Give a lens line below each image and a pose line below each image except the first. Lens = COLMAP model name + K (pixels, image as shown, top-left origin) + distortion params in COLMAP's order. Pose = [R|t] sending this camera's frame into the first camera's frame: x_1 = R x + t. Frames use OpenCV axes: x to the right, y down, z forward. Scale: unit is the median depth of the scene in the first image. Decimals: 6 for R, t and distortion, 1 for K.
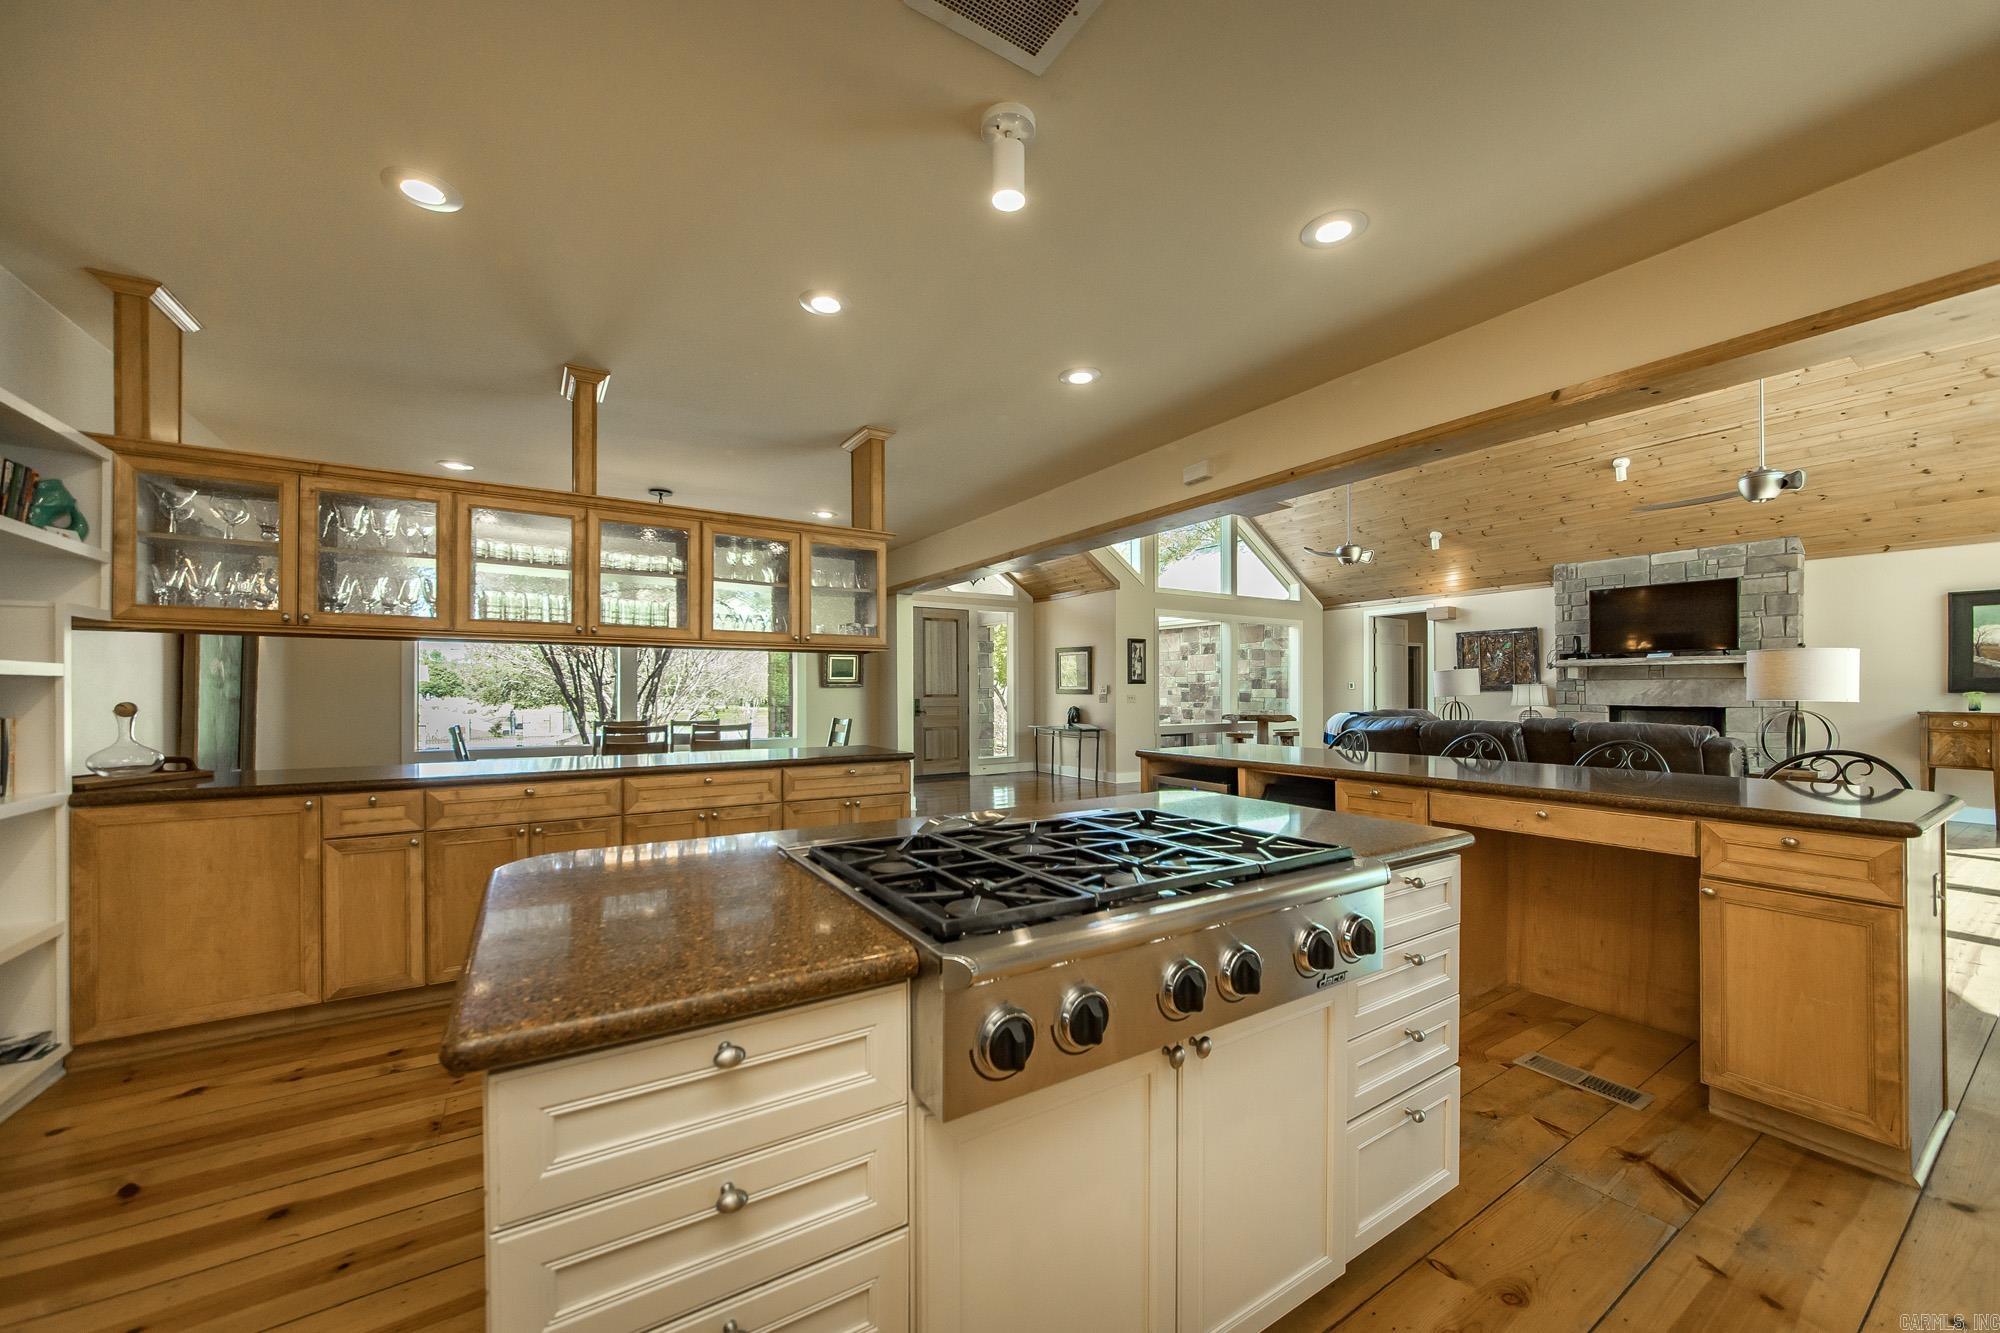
lens RADIAL K [[716.7, 0, 1005.9], [0, 716.7, 686.0], [0, 0, 1]] dist [-0.011948, 0.000555]
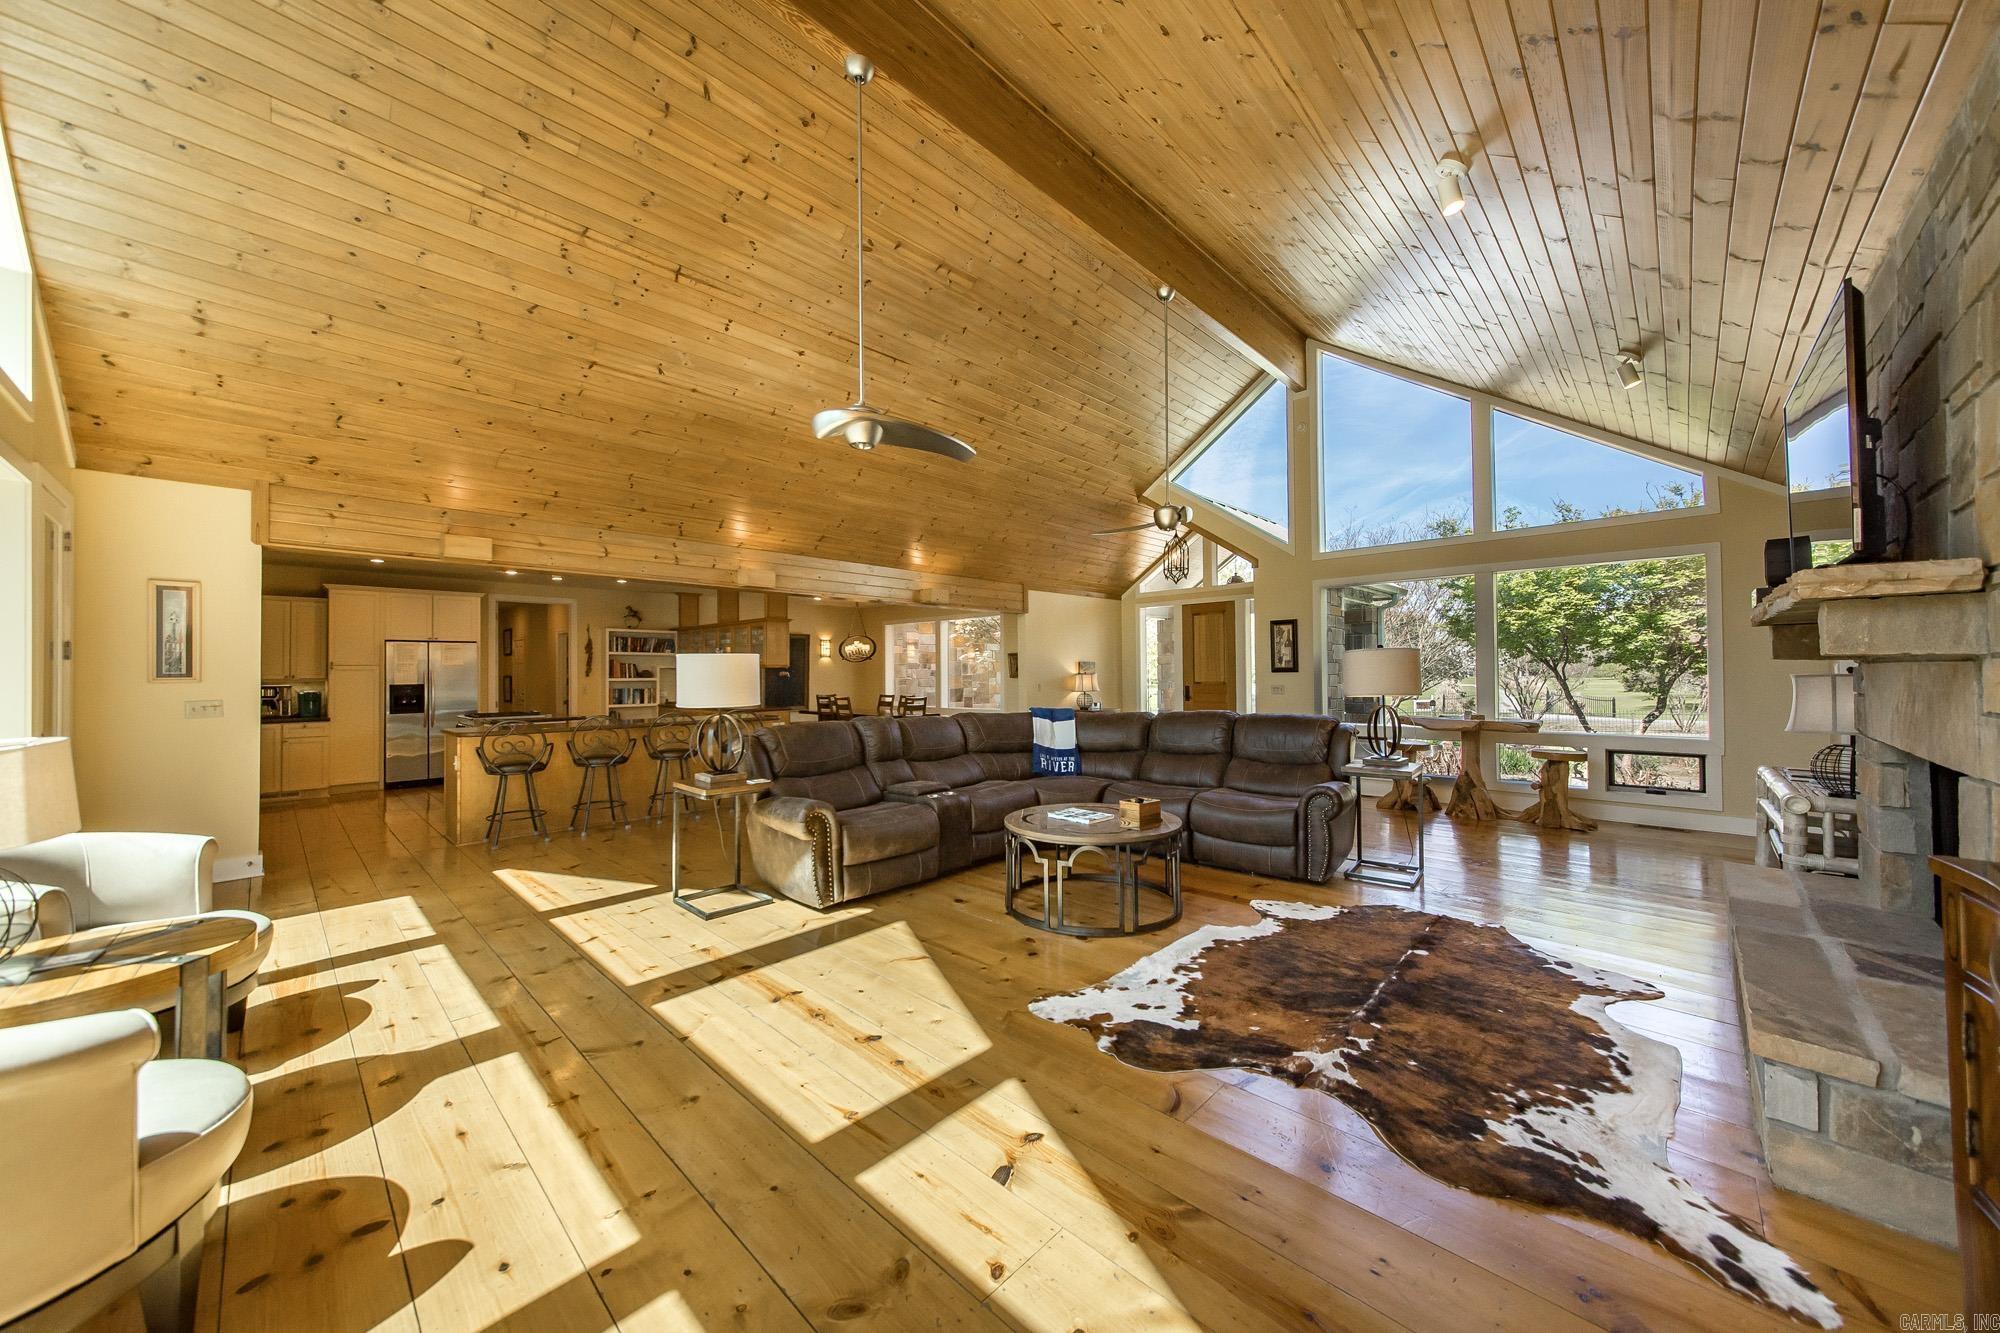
lens RADIAL K [[716.7, 0, 1031.1], [0, 716.7, 668.1], [0, 0, 1]] dist [-0.011948, 0.000555]
pose [[0.263964, -0.008567, -0.964495, 1.224392], [0.013361, 0.999897, -0.005224, -0.011189], [0.964440, -0.011508, 0.264051, 0.637791]]
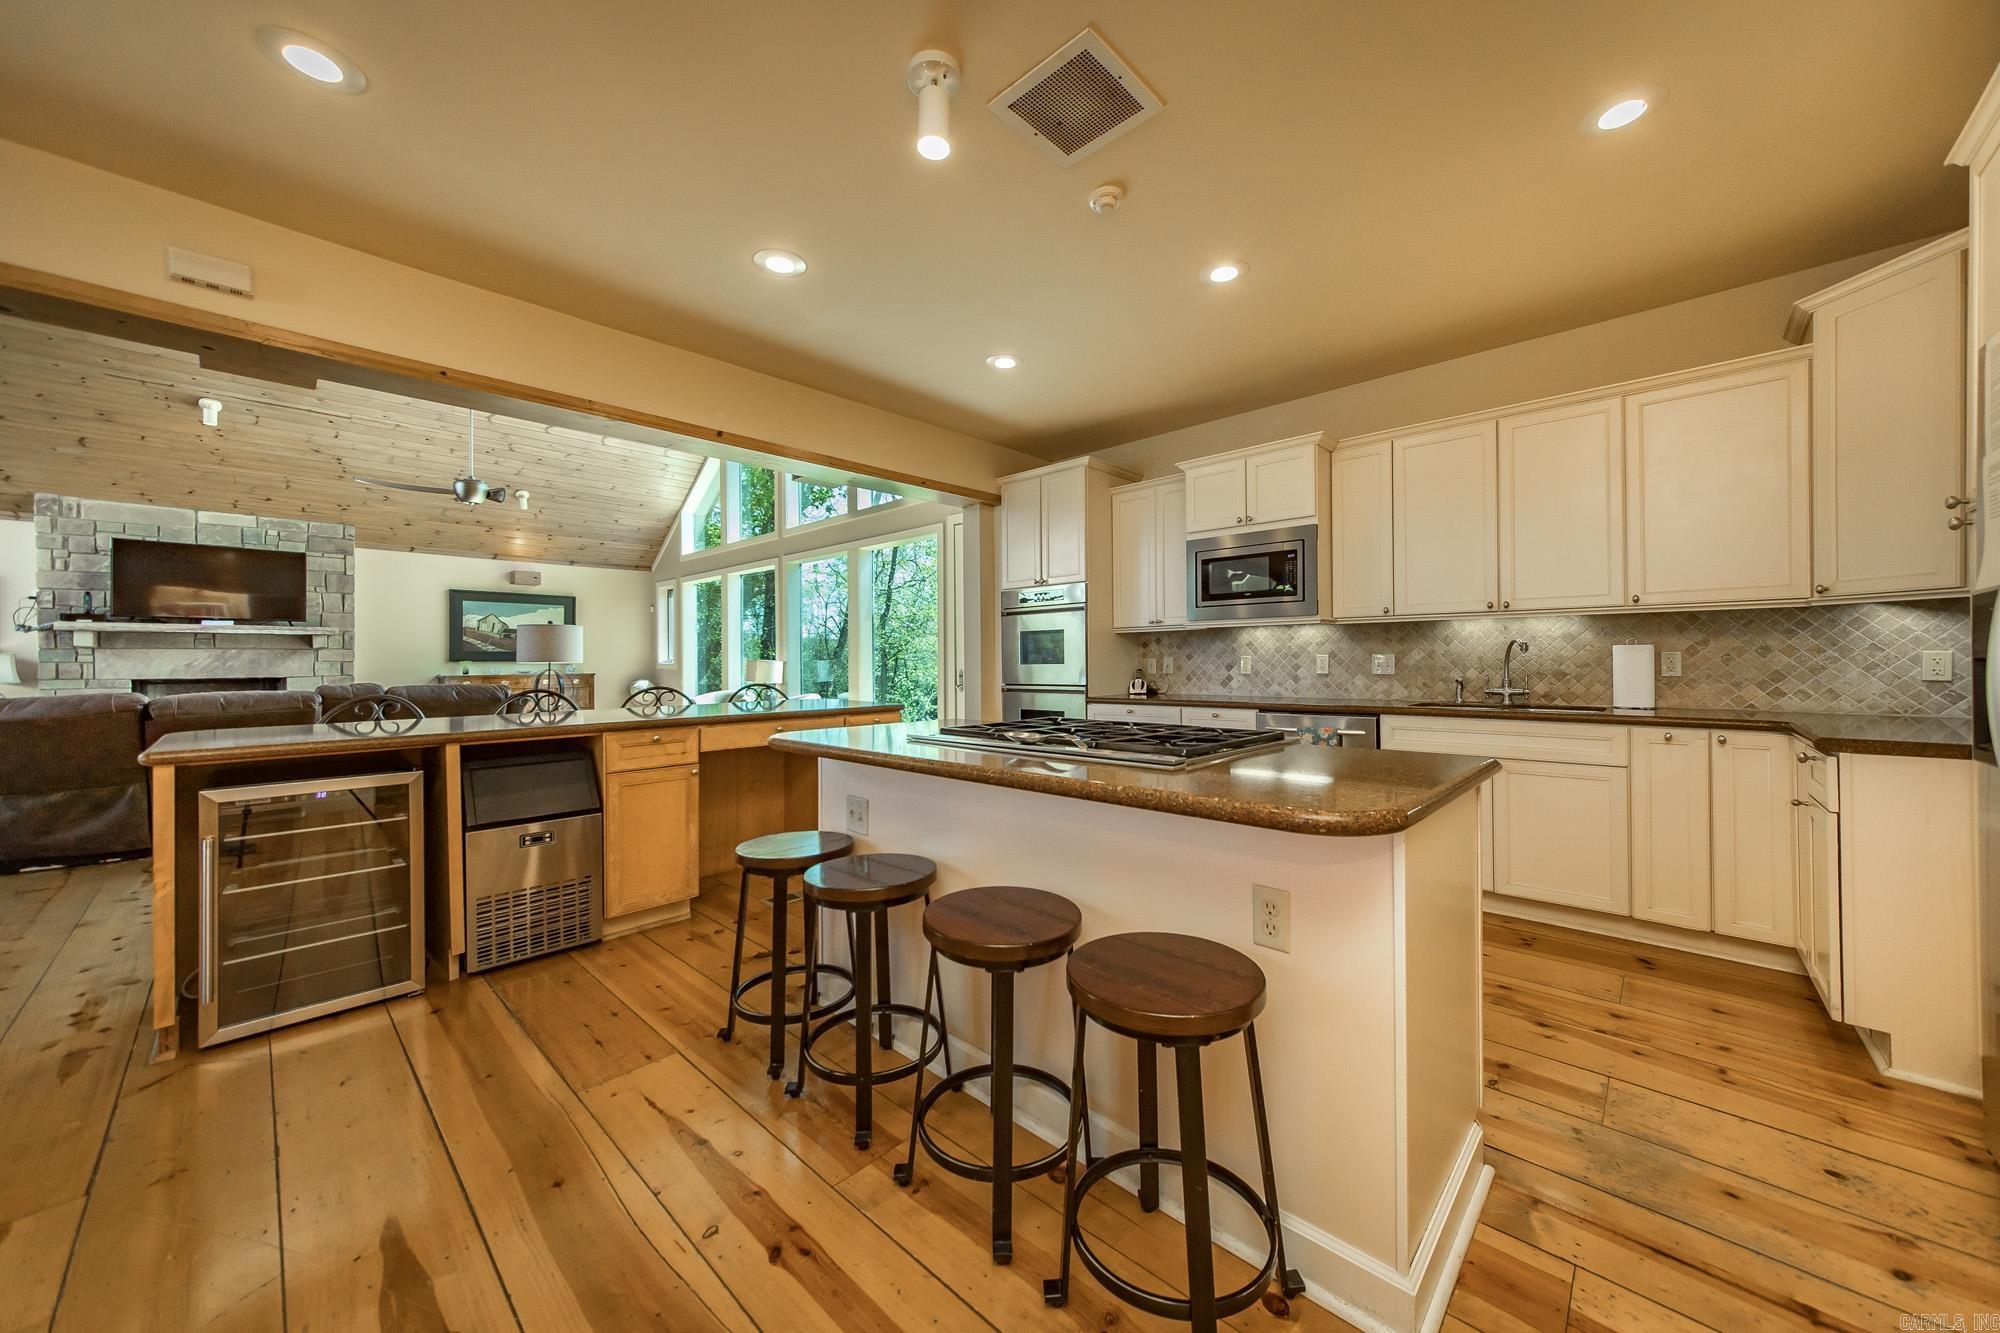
lens RADIAL K [[716.7, 0, 1001.3], [0, 716.7, 658.4], [0, 0, 1]] dist [-0.011948, 0.000555]
pose [[-0.256799, 0.008866, 0.966424, -0.240423], [0.003270, 0.999960, -0.008305, 0.014855], [-0.966459, 0.001028, -0.256818, 0.269150]]
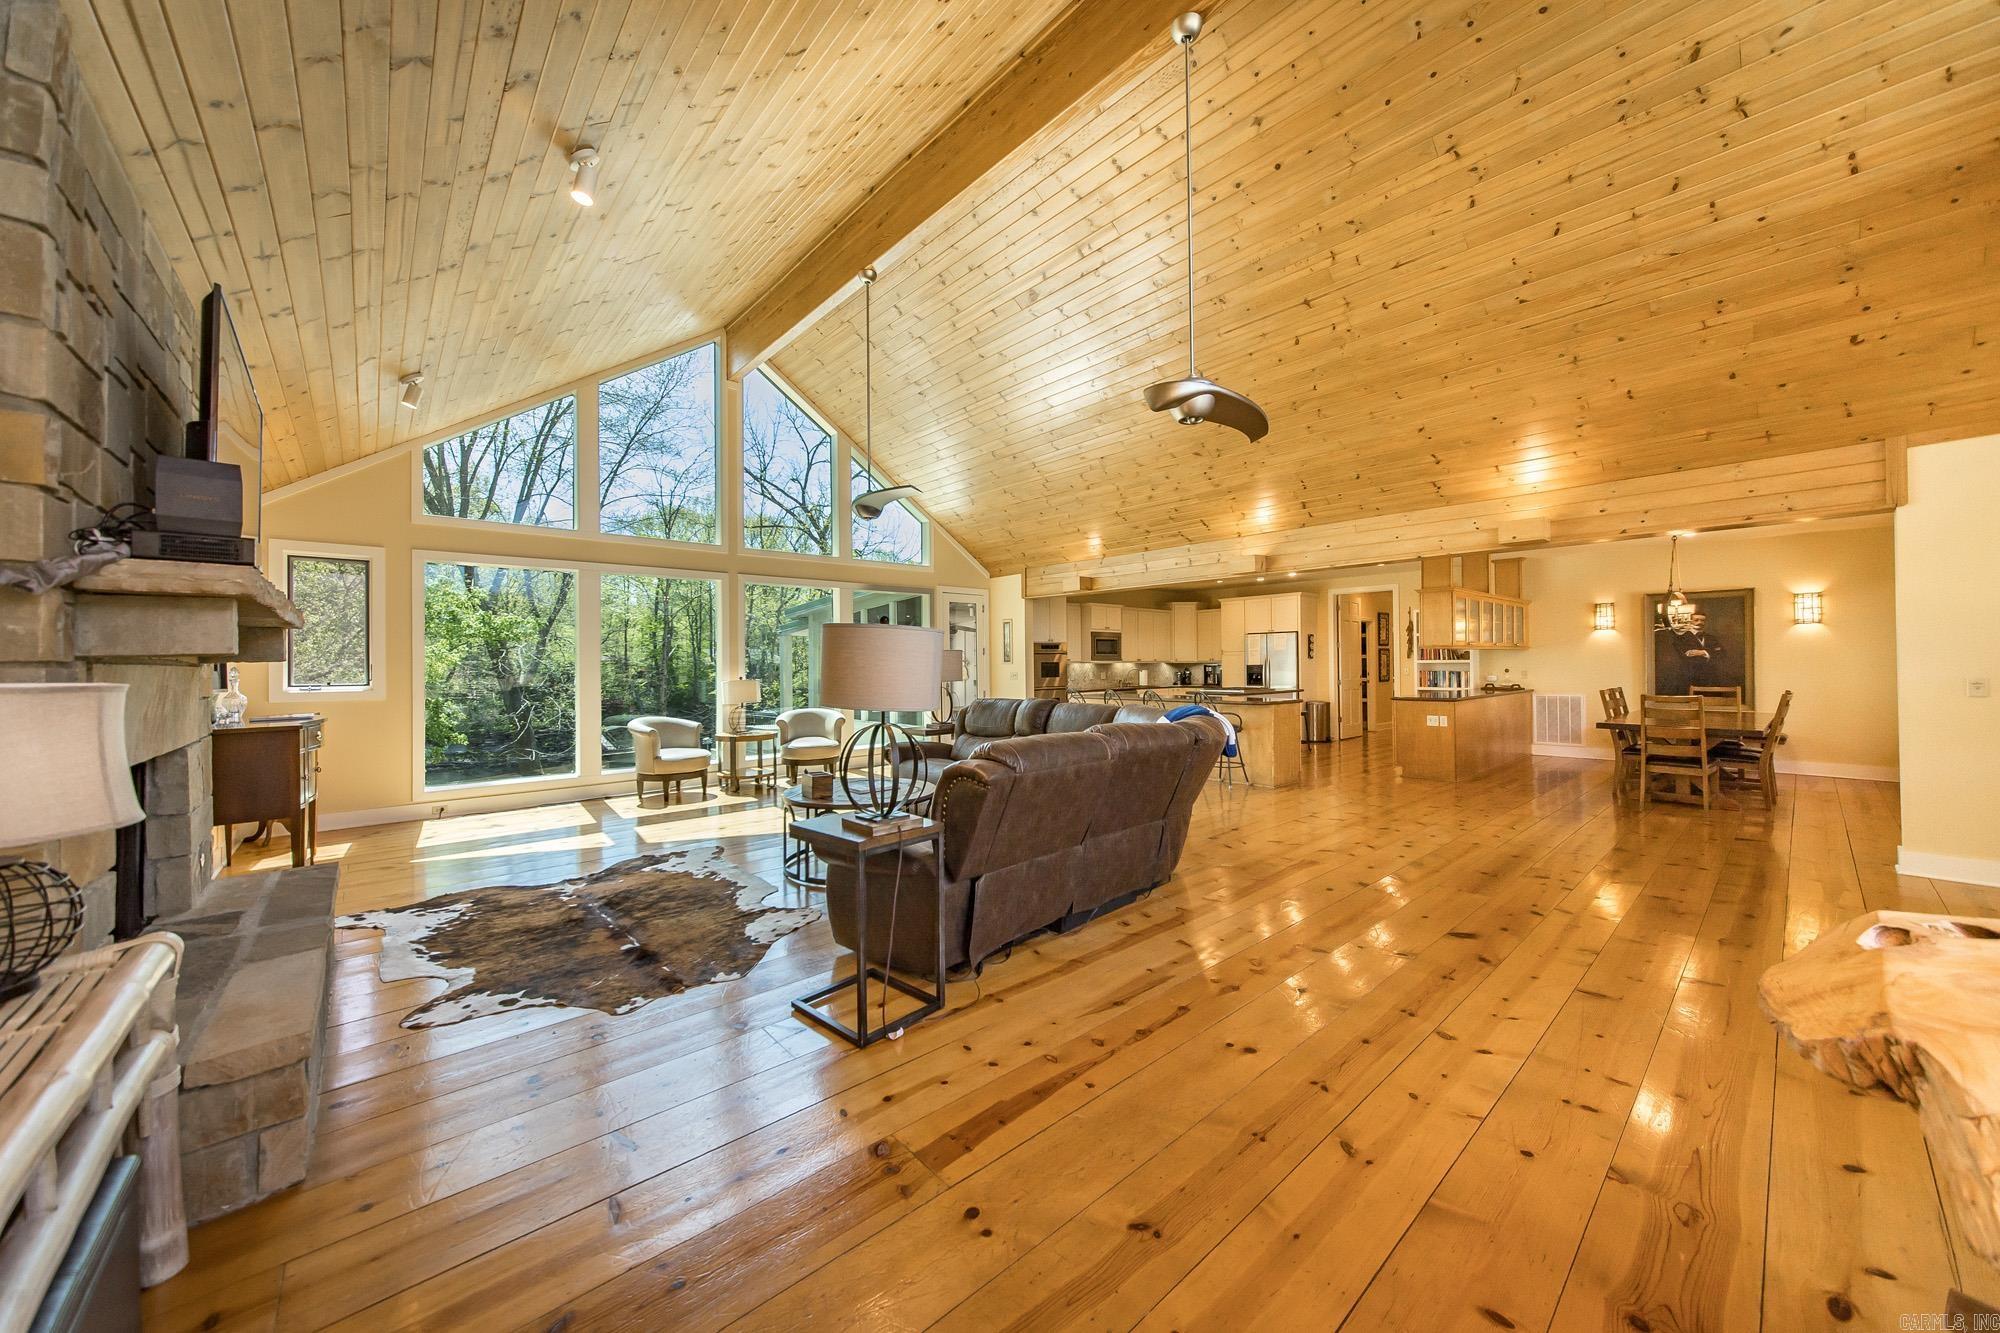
lens RADIAL K [[716.7, 0, 982.1], [0, 716.7, 664.9], [0, 0, 1]] dist [-0.011948, 0.000555]
pose [[-0.988504, 0.013602, -0.150583, 0.709395], [0.014368, 0.999889, -0.003998, -0.007227], [0.150512, -0.006116, -0.988589, 1.458494]]
